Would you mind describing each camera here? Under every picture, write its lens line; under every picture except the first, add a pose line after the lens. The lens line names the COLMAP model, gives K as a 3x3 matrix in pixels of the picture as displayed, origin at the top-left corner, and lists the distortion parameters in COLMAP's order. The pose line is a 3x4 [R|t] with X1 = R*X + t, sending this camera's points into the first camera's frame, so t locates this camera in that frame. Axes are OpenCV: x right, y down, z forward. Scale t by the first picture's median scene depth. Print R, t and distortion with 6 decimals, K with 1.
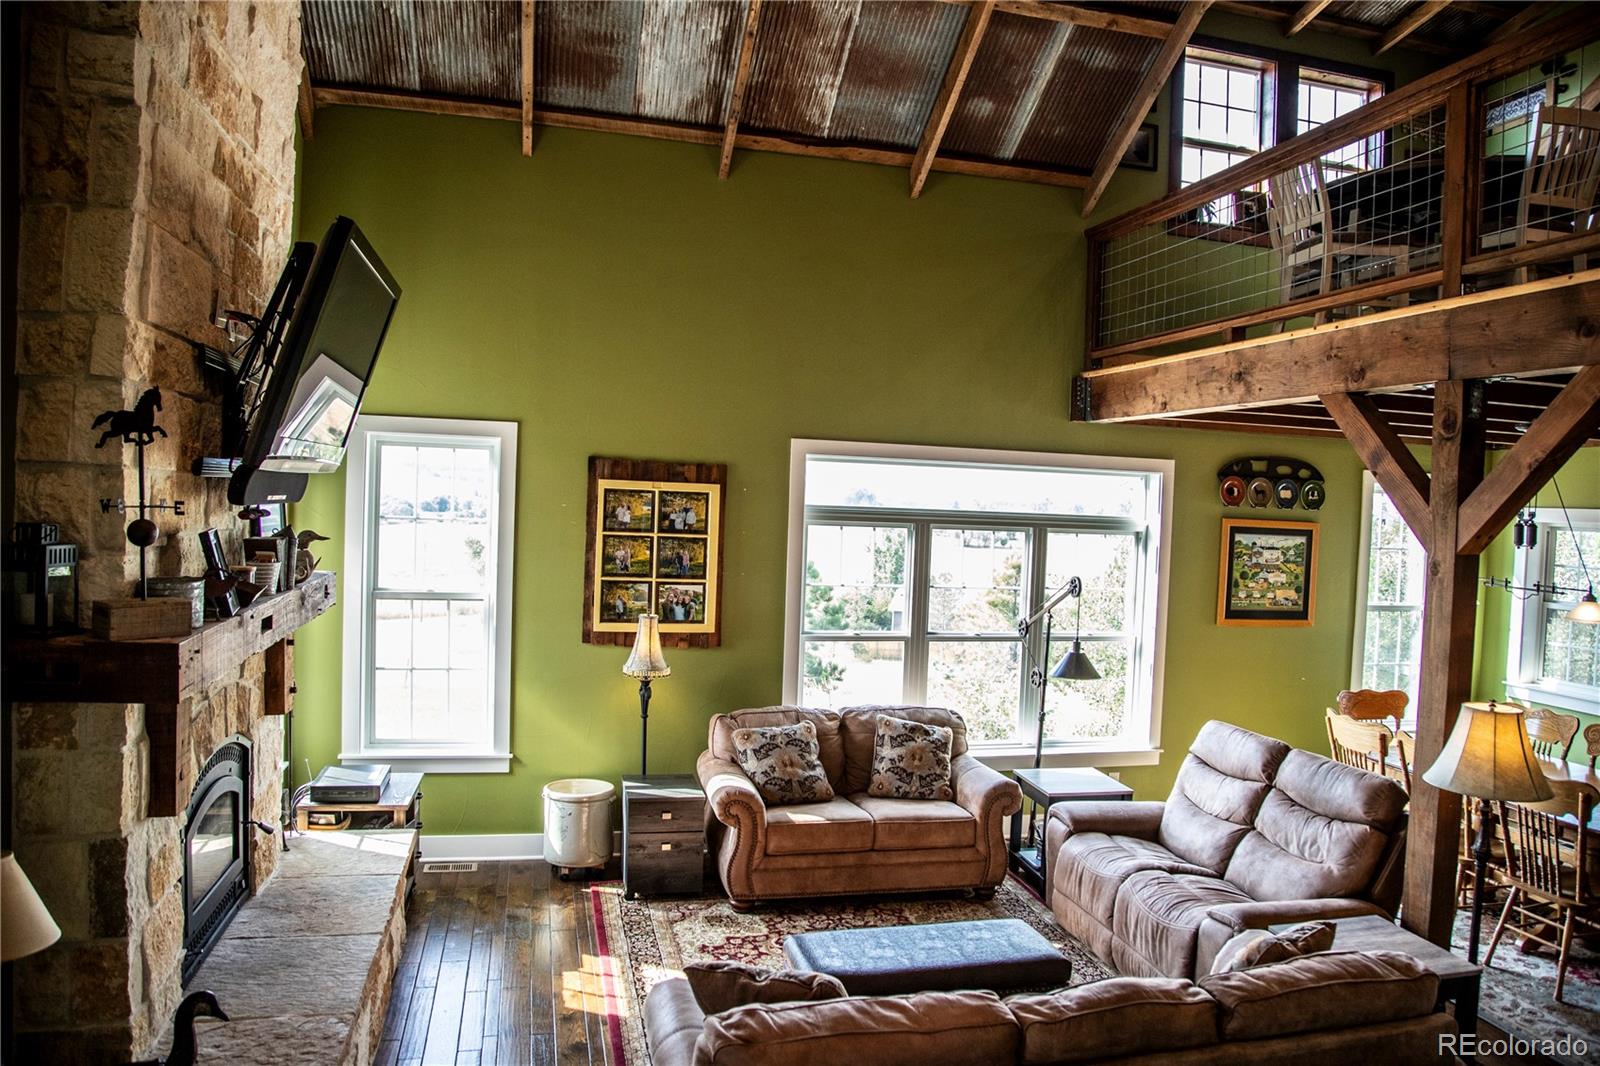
lens RADIAL K [[1079.5, 0, 811.7], [0, 1079.5, 540.6], [0, 0, 1]] dist [-0.125957, 0.065279]
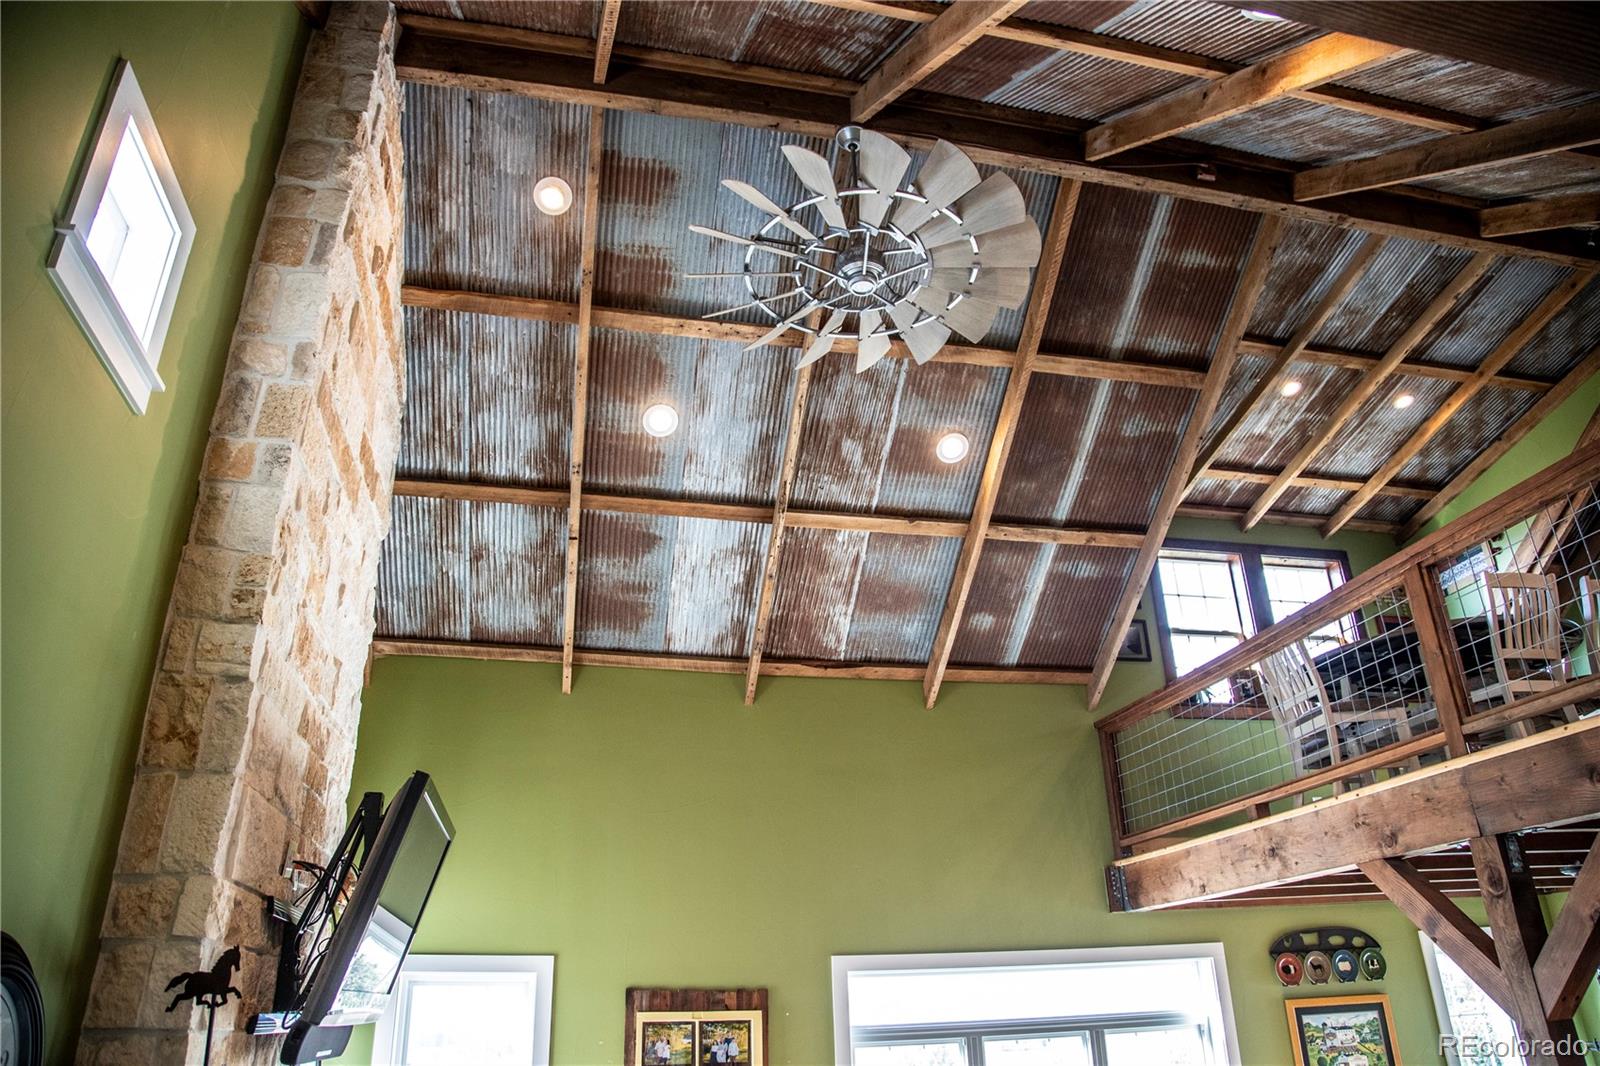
lens RADIAL K [[1079.5, 0, 806.7], [0, 1079.5, 529.8], [0, 0, 1]] dist [-0.125957, 0.065279]
pose [[0.997511, -0.070087, 0.007727, -0.024406], [0.066075, 0.890852, -0.449464, -0.009645], [0.024618, 0.448855, 0.893265, -0.039962]]
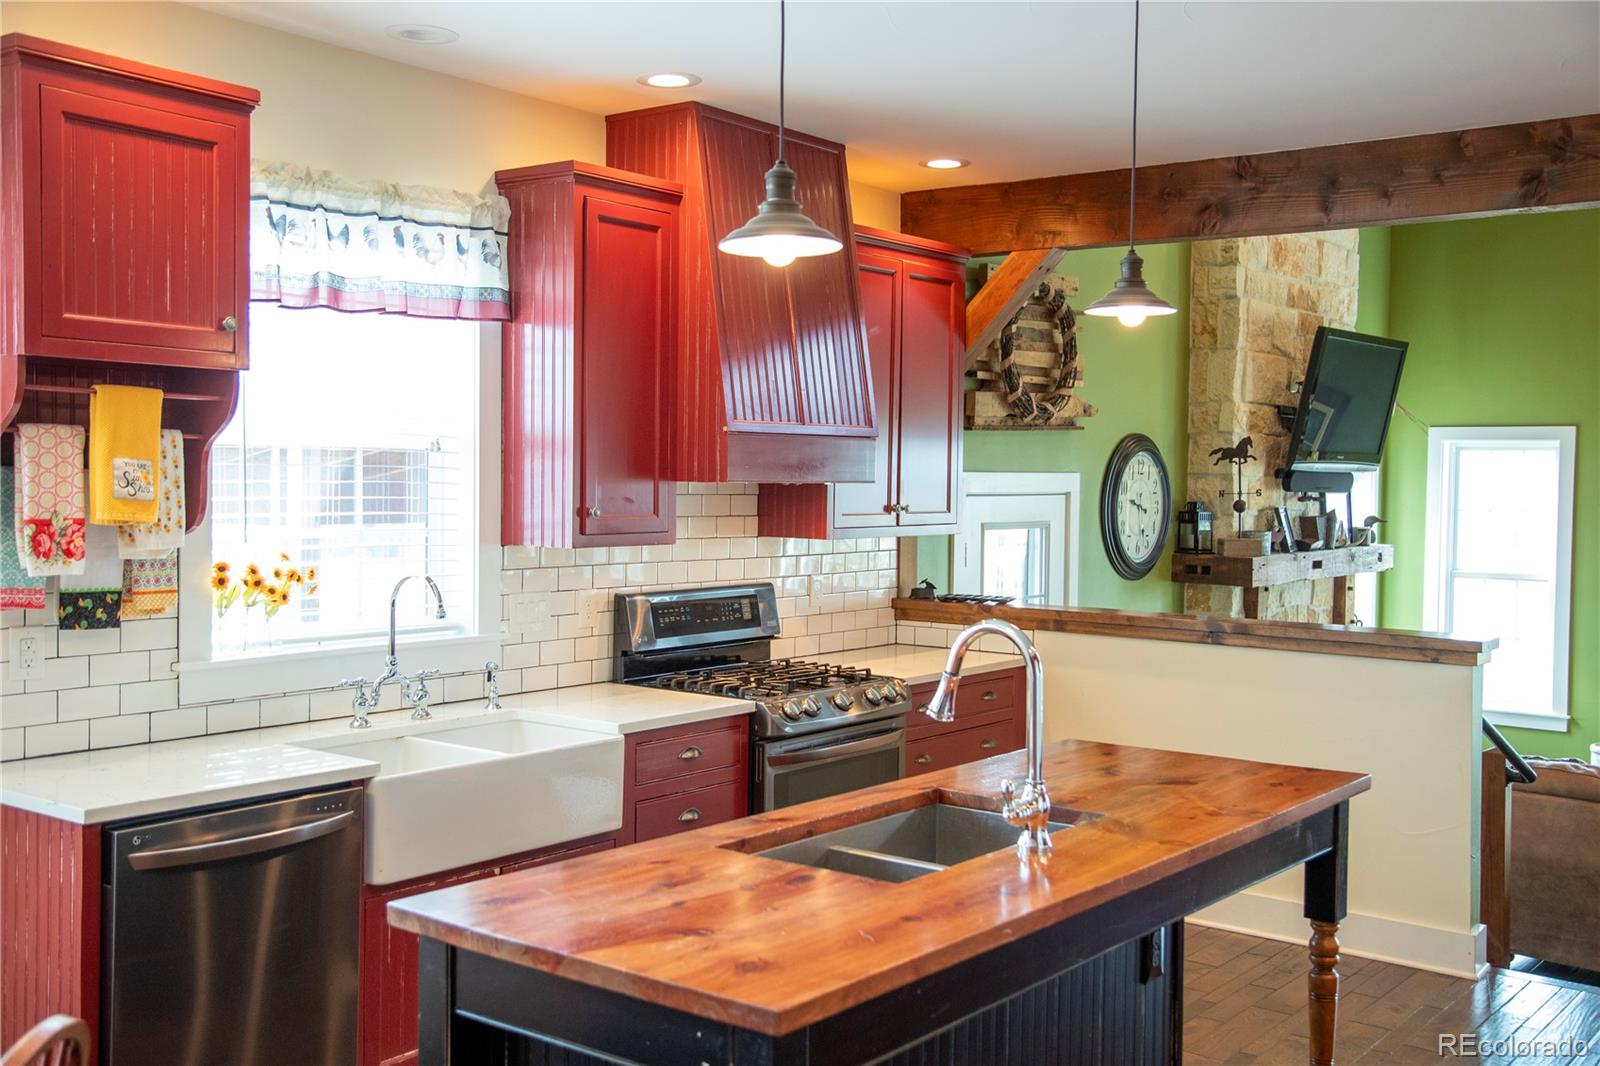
lens RADIAL K [[1717.3, 0, 801.3], [0, 1717.3, 542.4], [0, 0, 1]] dist [0.057435, 0.000000]
pose [[0.621698, -0.002724, -0.783252, 0.736289], [-0.017988, 0.999681, -0.017755, 0.069057], [0.783051, 0.025128, 0.621450, -0.892697]]
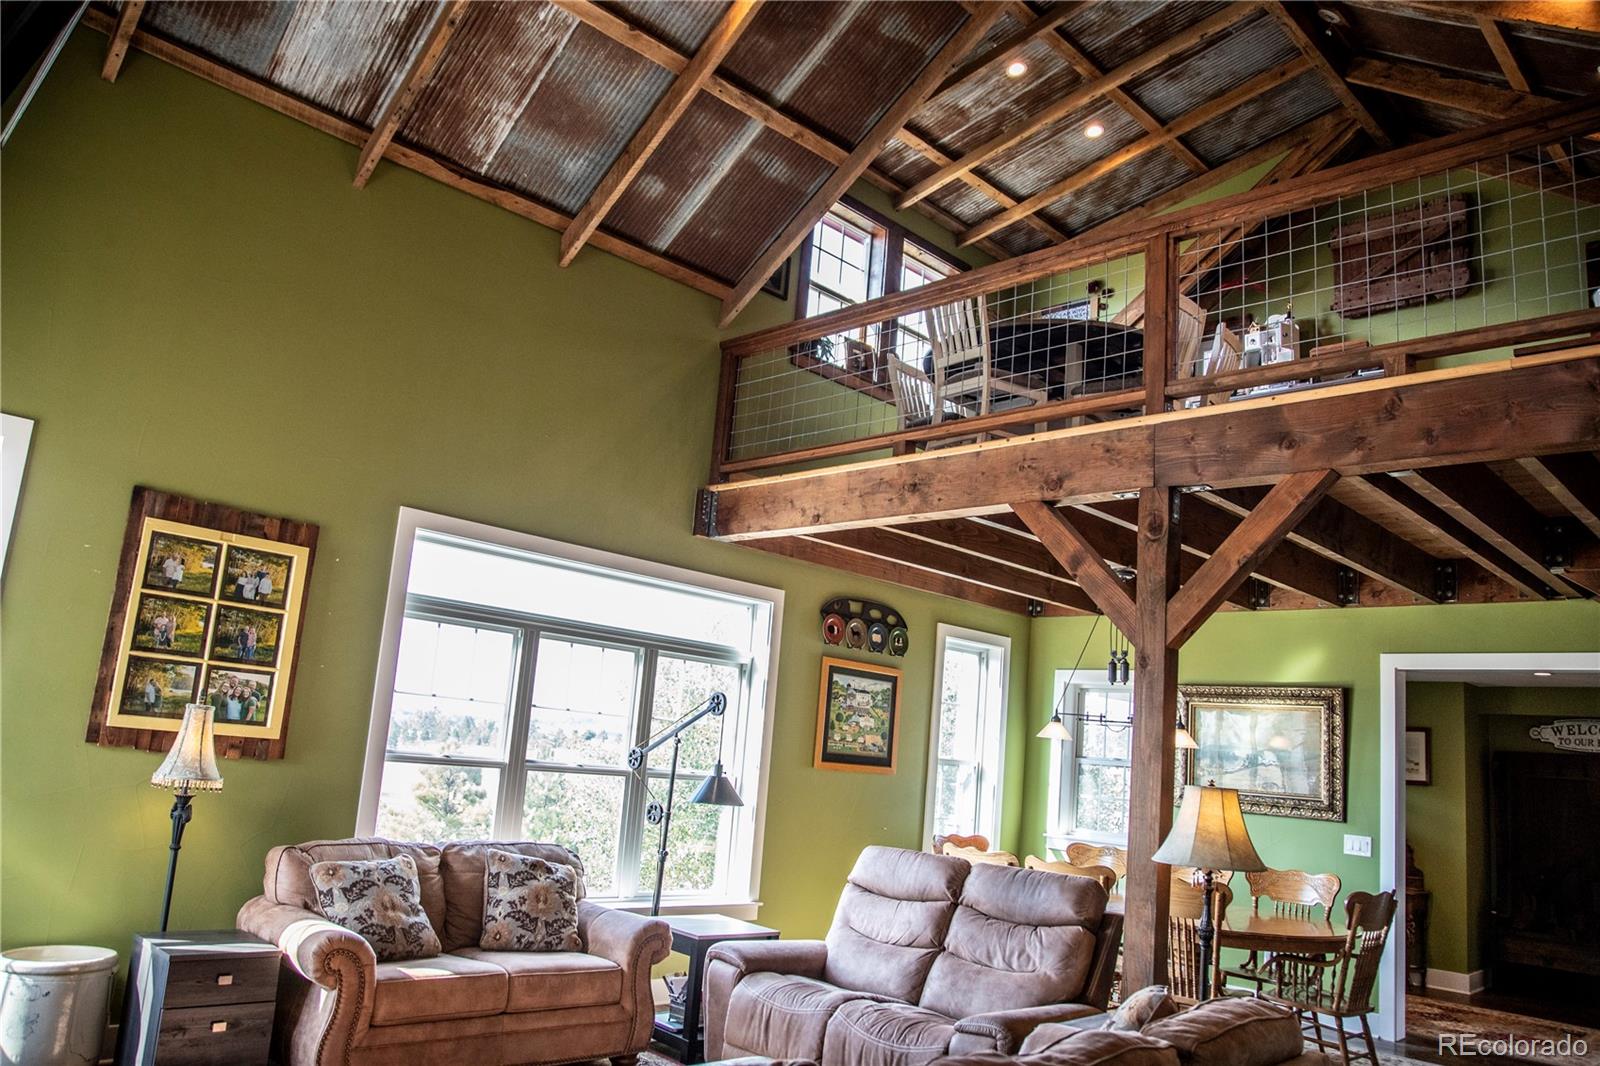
lens RADIAL K [[1138.6, 0, 805.3], [0, 1138.6, 545.7], [0, 0, 1]] dist [-0.102335, 0.055186]
pose [[0.857480, 0.124033, 0.499343, -0.203324], [-0.028835, 0.980568, -0.194050, 0.104727], [-0.513709, 0.151995, 0.844394, 0.142952]]
